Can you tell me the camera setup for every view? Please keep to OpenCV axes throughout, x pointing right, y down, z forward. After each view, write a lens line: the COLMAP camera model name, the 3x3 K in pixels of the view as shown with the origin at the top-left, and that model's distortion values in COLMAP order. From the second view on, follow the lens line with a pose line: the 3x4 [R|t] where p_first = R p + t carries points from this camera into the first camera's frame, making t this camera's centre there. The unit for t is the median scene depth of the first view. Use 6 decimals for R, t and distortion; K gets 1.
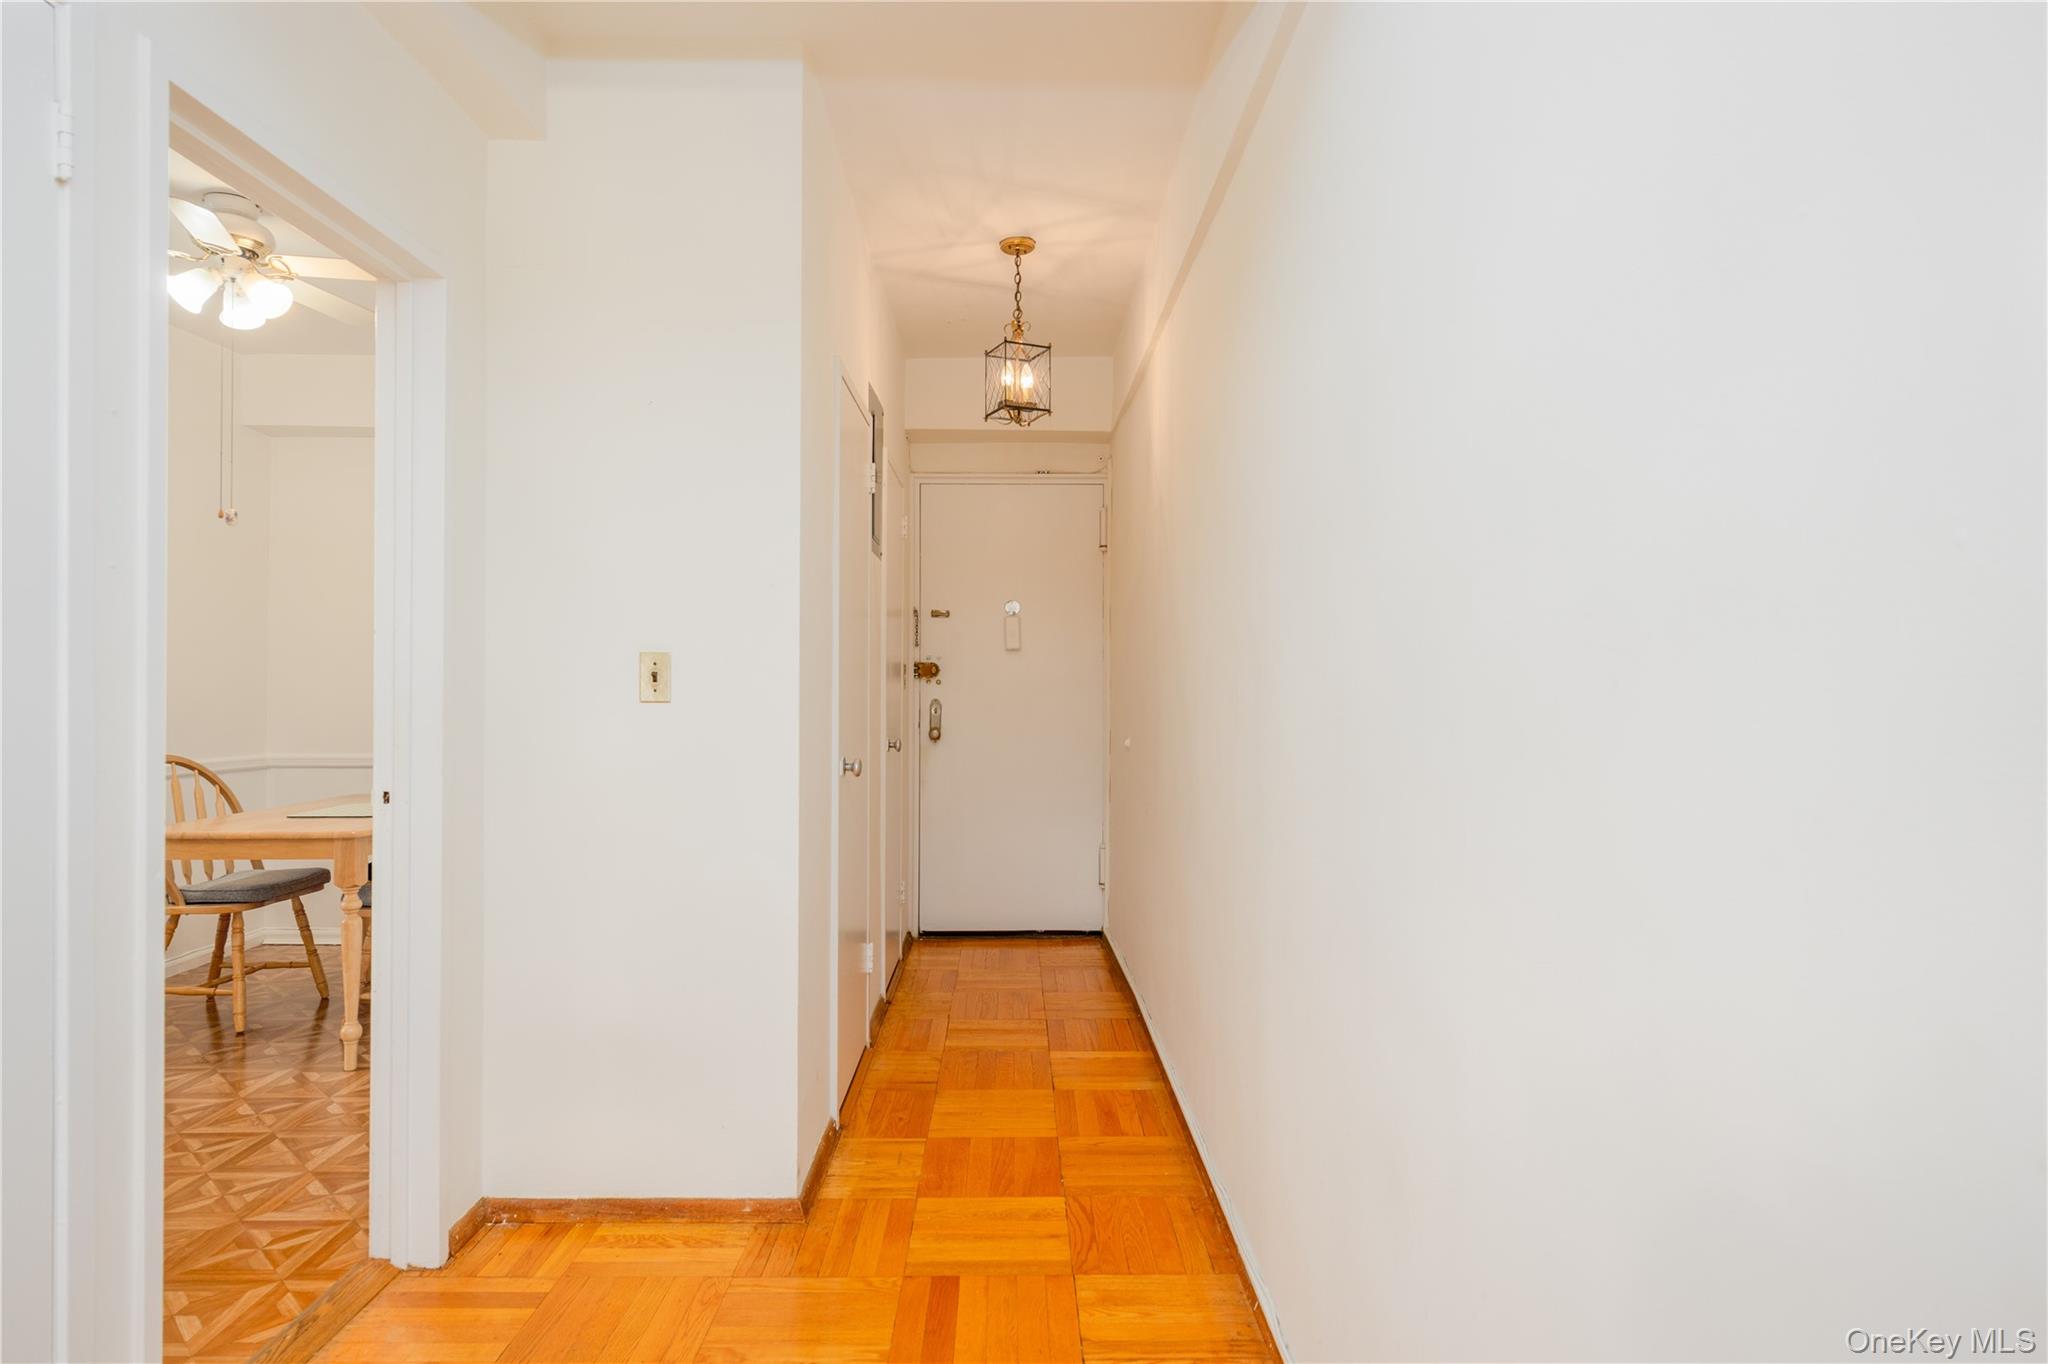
lens RADIAL K [[1152.0, 0, 1015.4], [0, 1152.0, 681.4], [0, 0, 1]] dist [-0.002342, -0.000435]
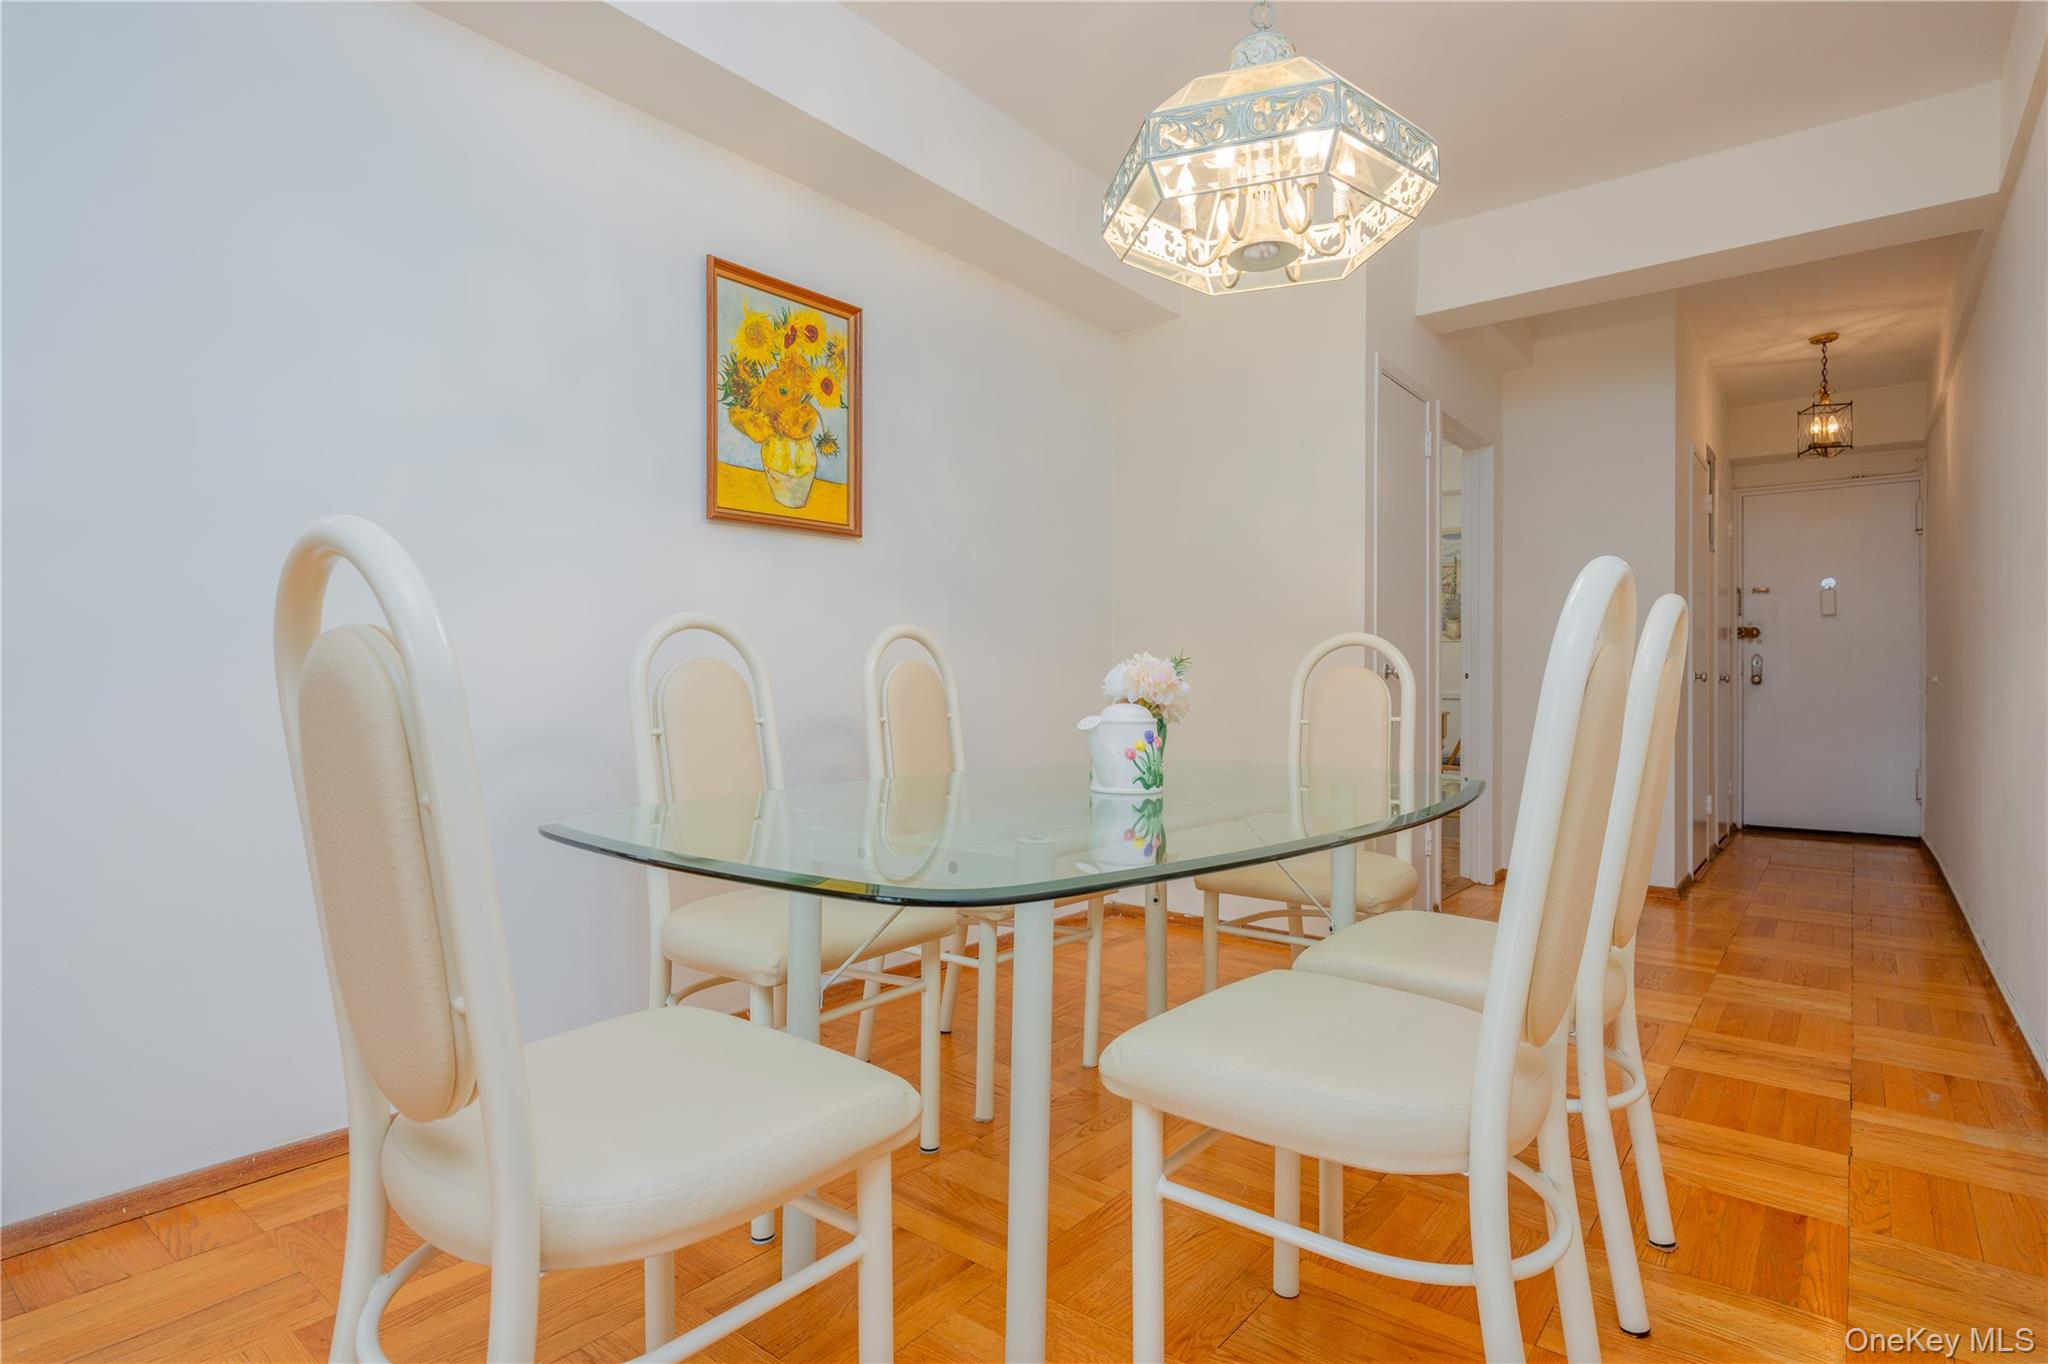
lens RADIAL K [[1004.1, 0, 1053.6], [0, 1004.1, 675.9], [0, 0, 1]] dist [0.001710, -0.001986]
pose [[0.780666, -0.004433, -0.624932, 0.025850], [0.001157, 0.999983, -0.005649, 0.051160], [0.624947, 0.003687, 0.780658, -0.488694]]
